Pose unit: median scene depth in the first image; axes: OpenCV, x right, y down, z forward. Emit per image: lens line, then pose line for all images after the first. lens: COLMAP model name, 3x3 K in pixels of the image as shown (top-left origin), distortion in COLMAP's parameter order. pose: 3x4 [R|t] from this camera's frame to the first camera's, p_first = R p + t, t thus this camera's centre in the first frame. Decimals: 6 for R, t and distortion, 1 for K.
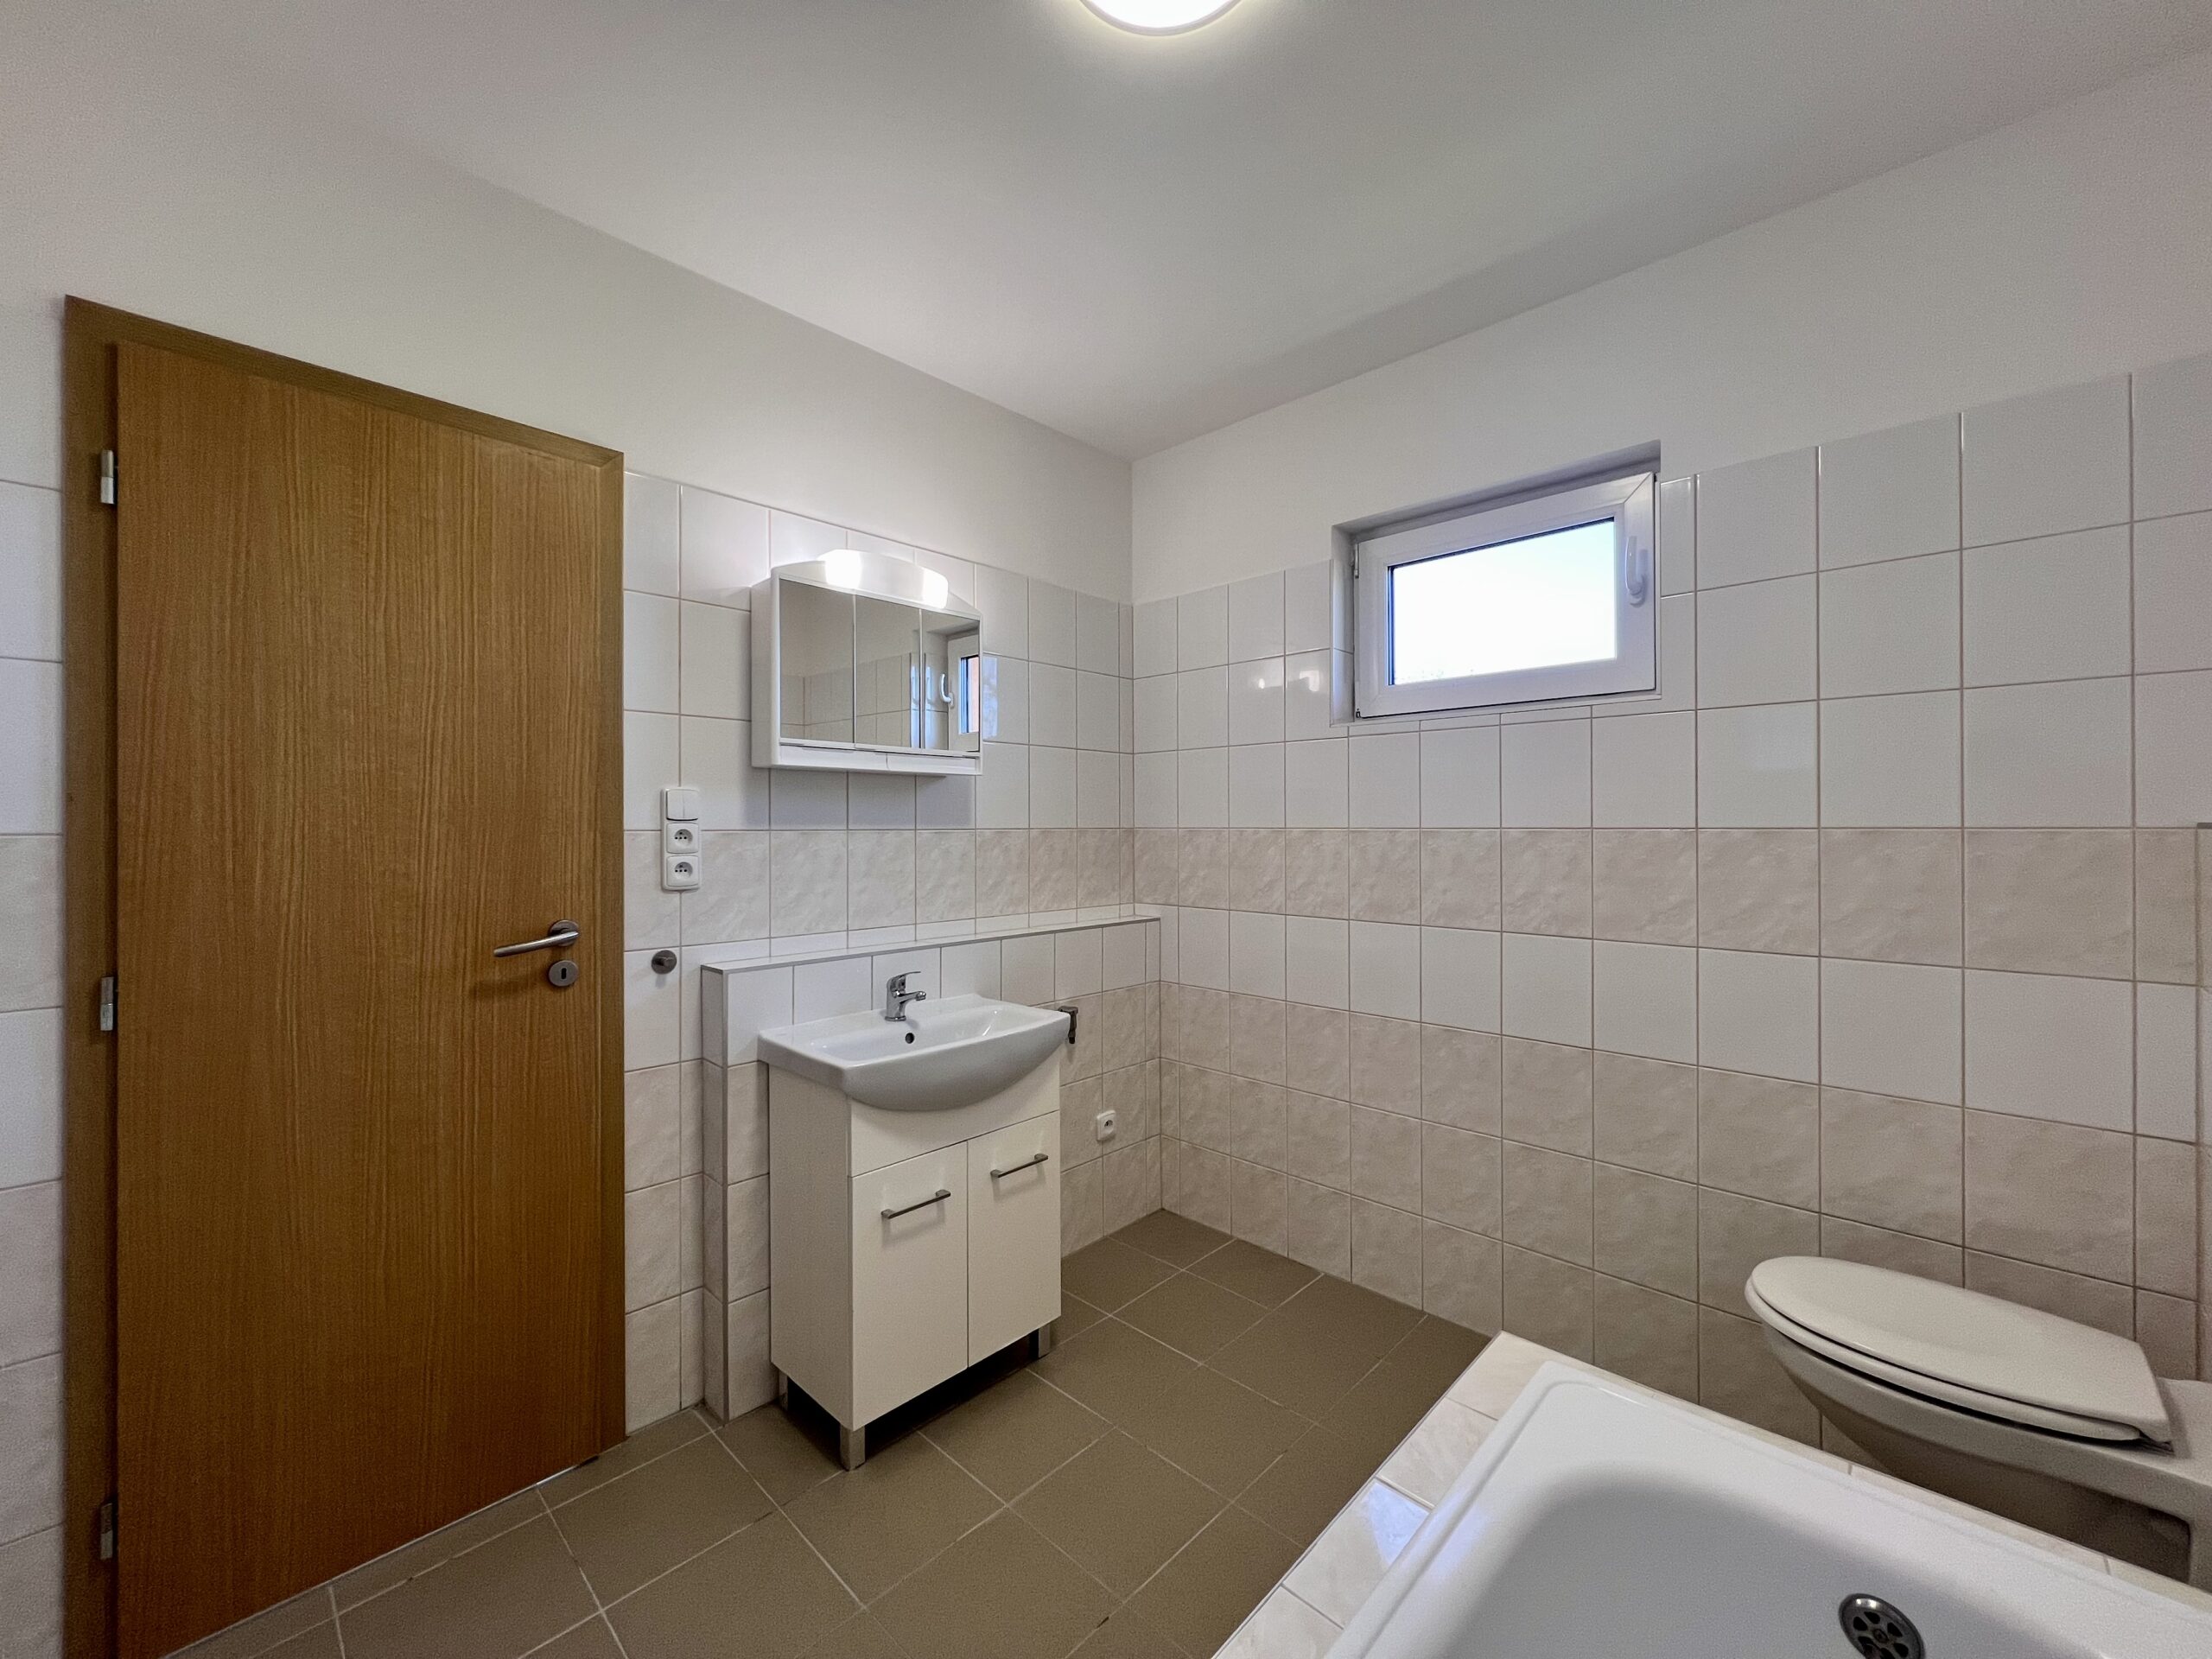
lens RADIAL K [[884.6, 0, 1100.8], [0, 884.6, 823.1], [0, 0, 1]] dist [-0.001825, 0.000661]
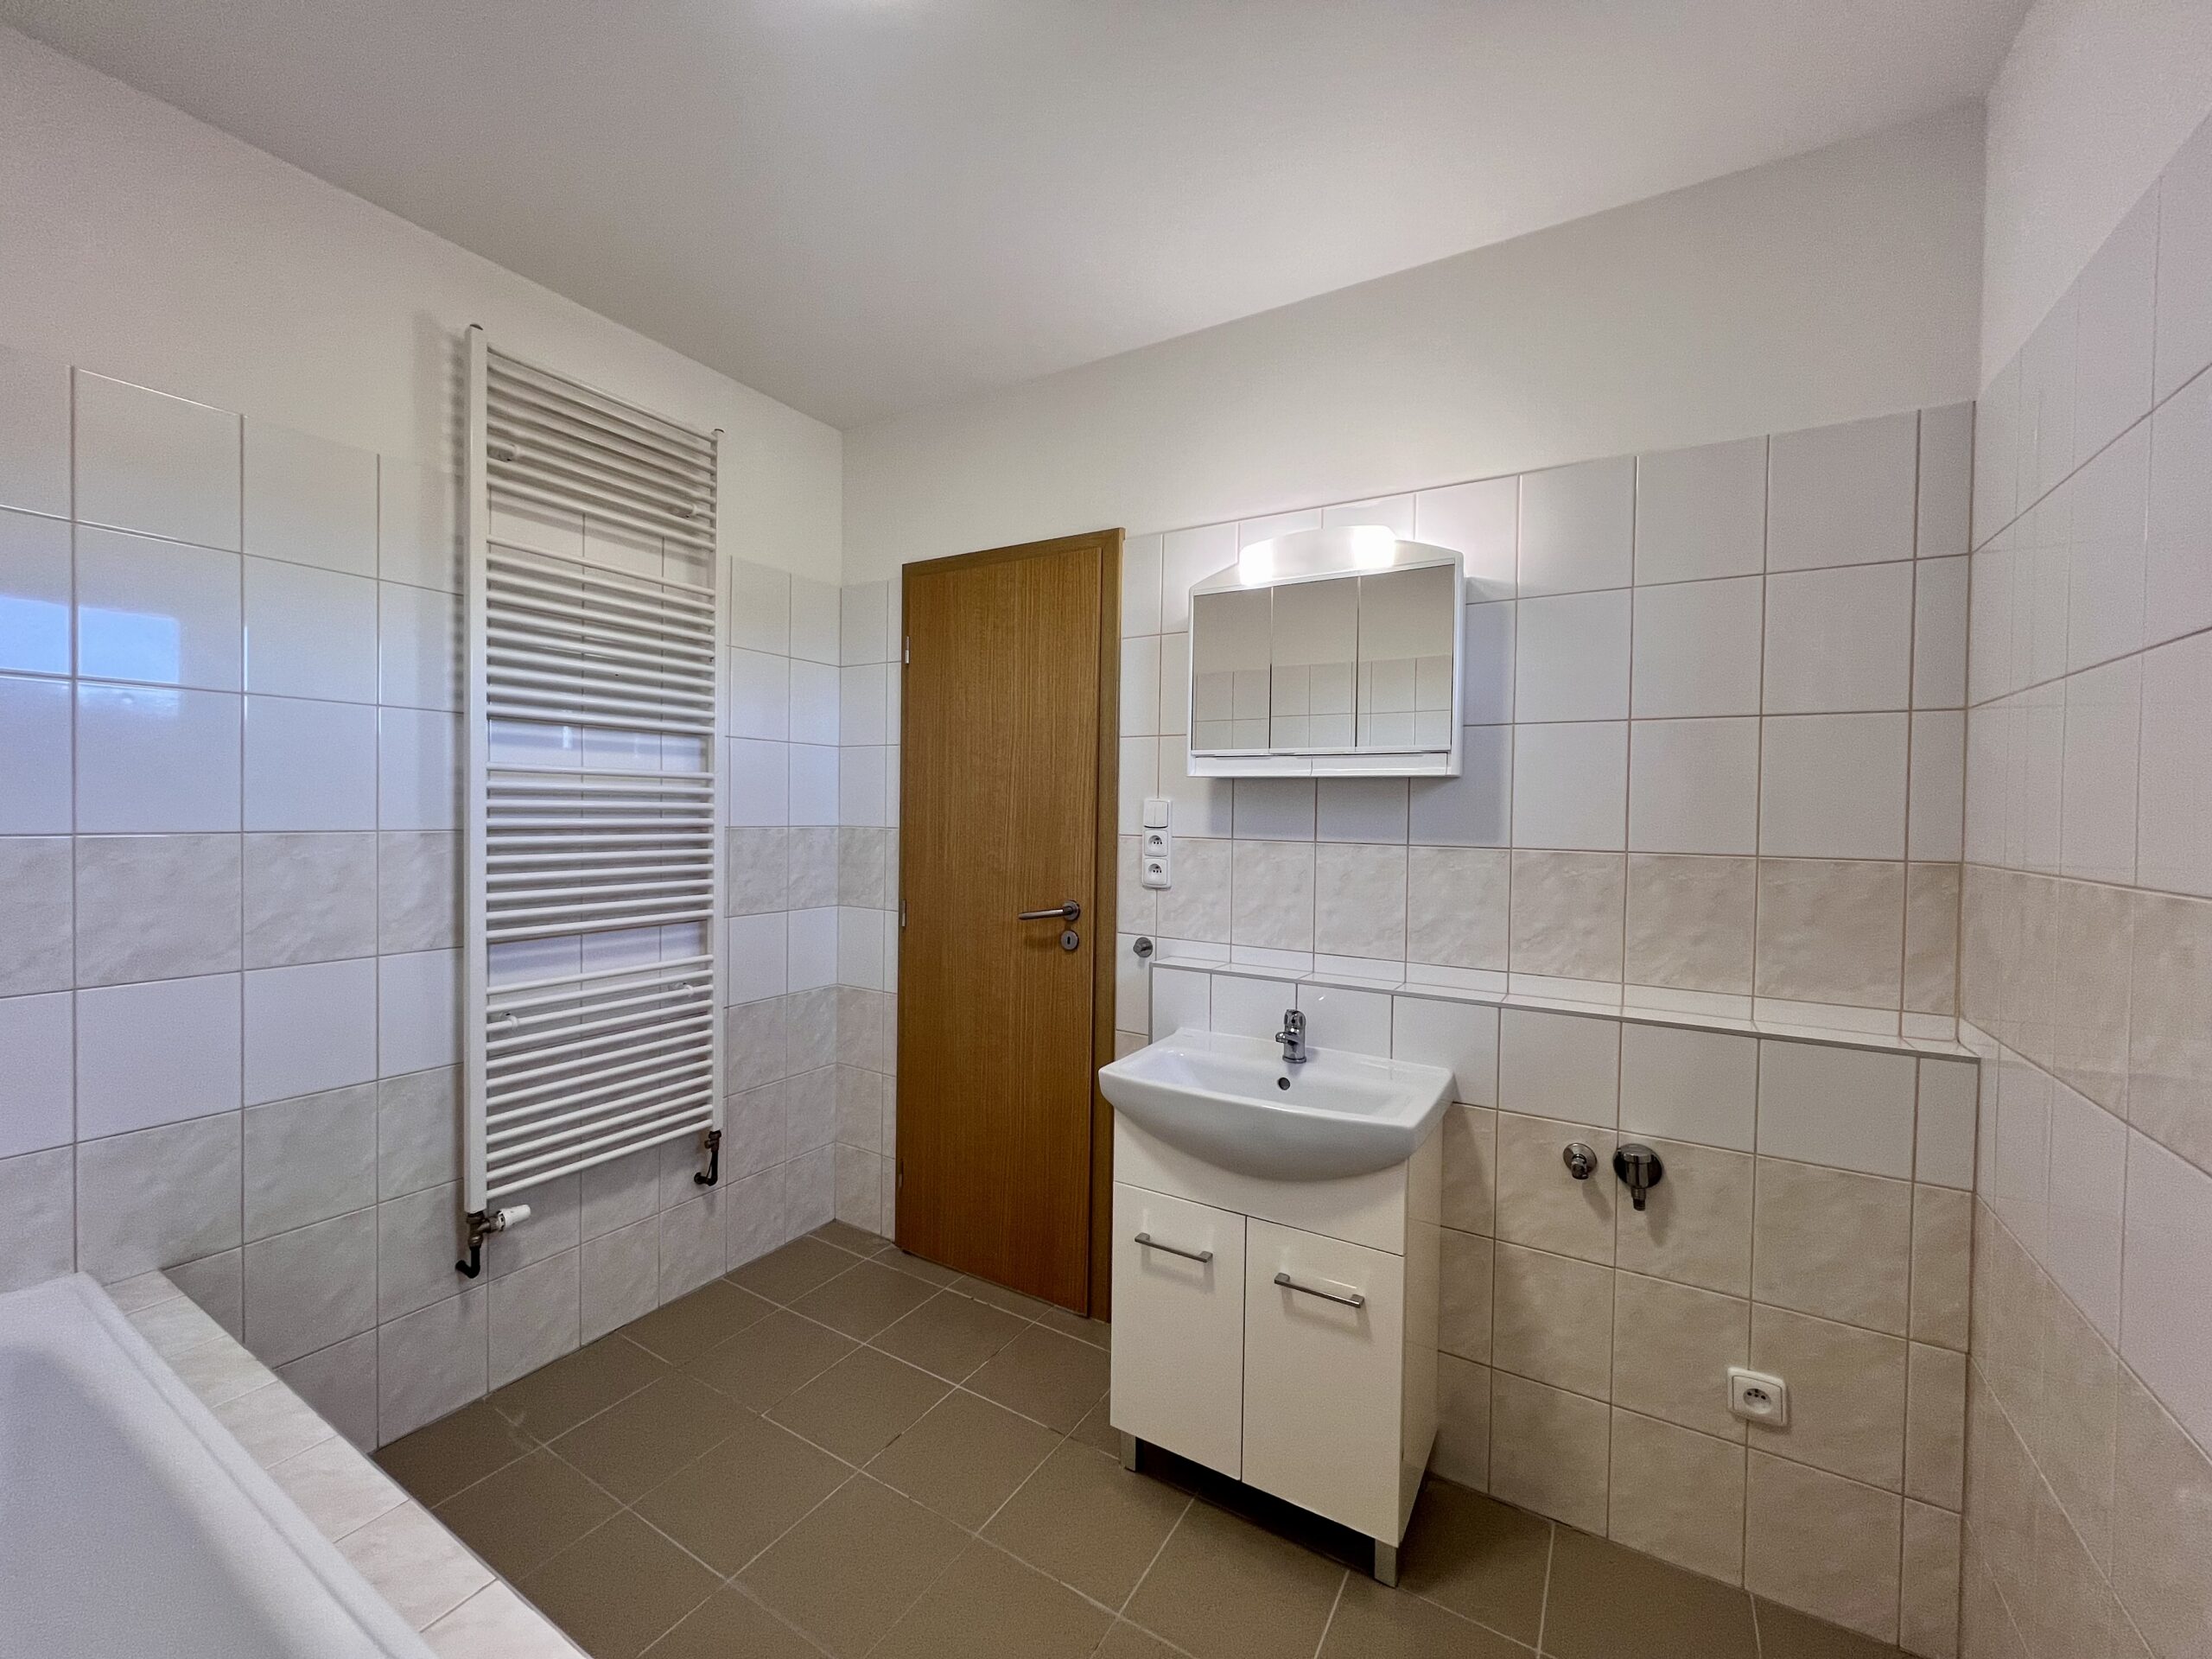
lens RADIAL K [[884.6, 0, 1100.8], [0, 884.6, 823.1], [0, 0, 1]] dist [-0.001825, 0.000661]
pose [[0.223995, 0.022883, -0.974322, 0.600675], [-0.013384, 0.999702, 0.020403, -0.029696], [0.974498, 0.008470, 0.224235, 0.641192]]
